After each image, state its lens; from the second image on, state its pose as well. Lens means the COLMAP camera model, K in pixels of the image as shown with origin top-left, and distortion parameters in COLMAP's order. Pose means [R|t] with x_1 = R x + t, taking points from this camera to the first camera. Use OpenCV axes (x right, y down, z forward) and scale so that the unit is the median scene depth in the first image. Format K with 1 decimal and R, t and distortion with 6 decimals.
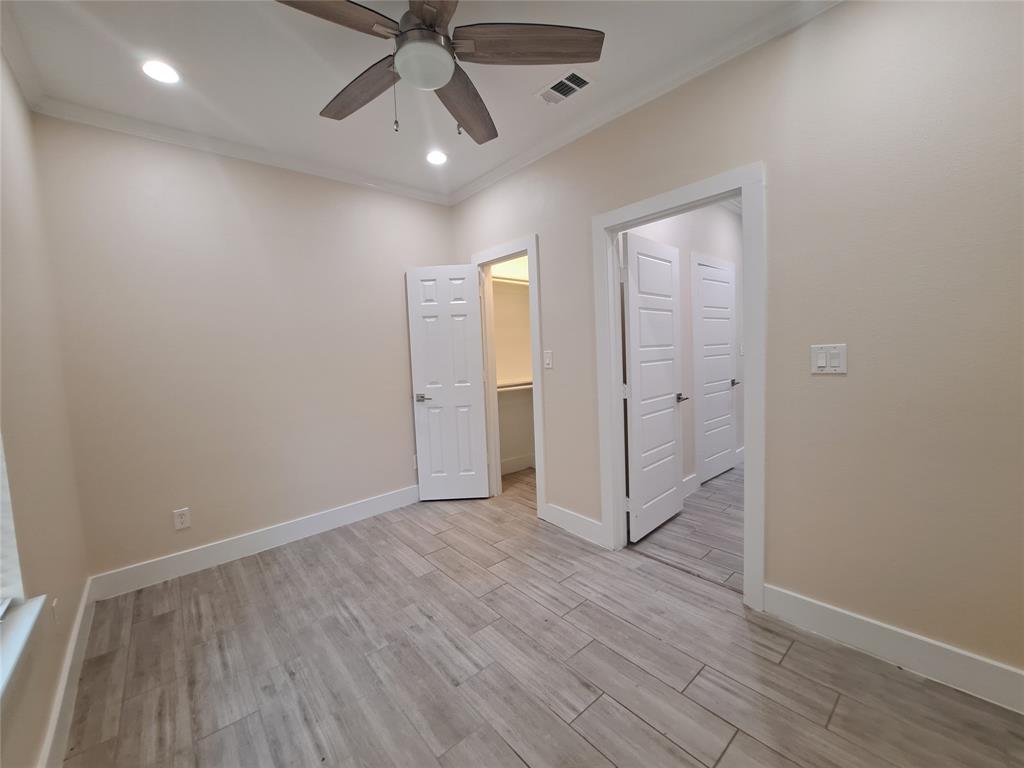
lens RADIAL K [[413.8, 0, 503.7], [0, 413.8, 377.8], [0, 0, 1]] dist [0.000524, -0.000666]
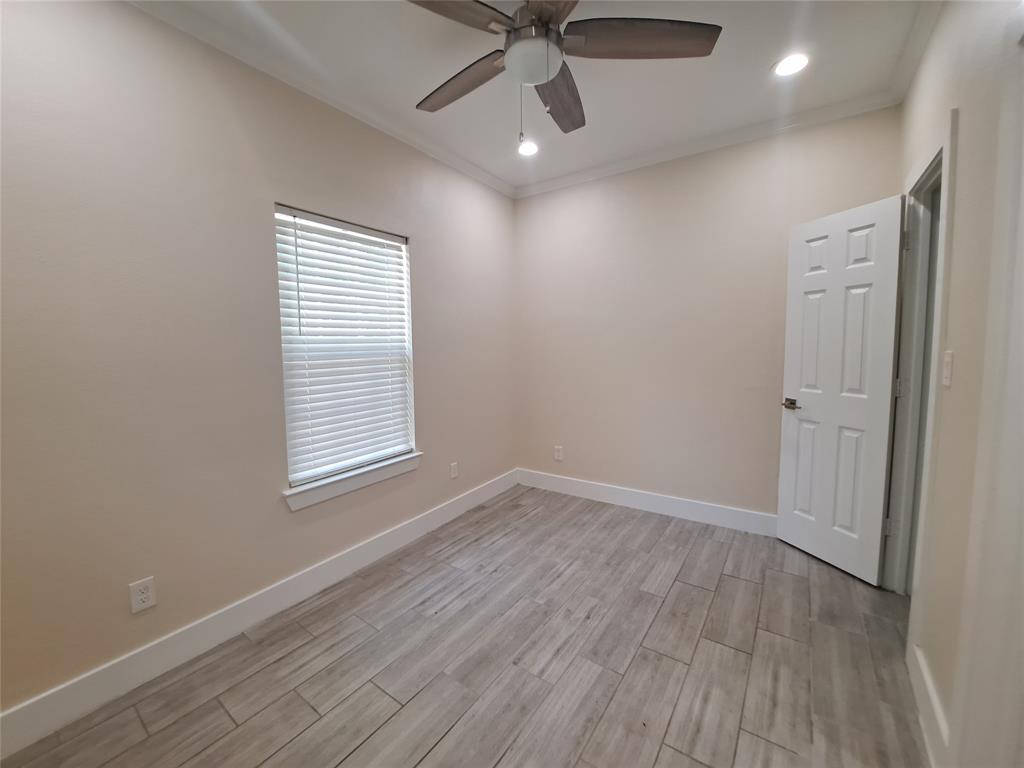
lens RADIAL K [[413.8, 0, 503.7], [0, 413.8, 377.8], [0, 0, 1]] dist [0.000524, -0.000666]
pose [[0.248804, 0.119649, -0.961135, 0.633776], [-0.066706, 0.992101, 0.106236, -0.071189], [0.966254, 0.037681, 0.254820, 0.530923]]
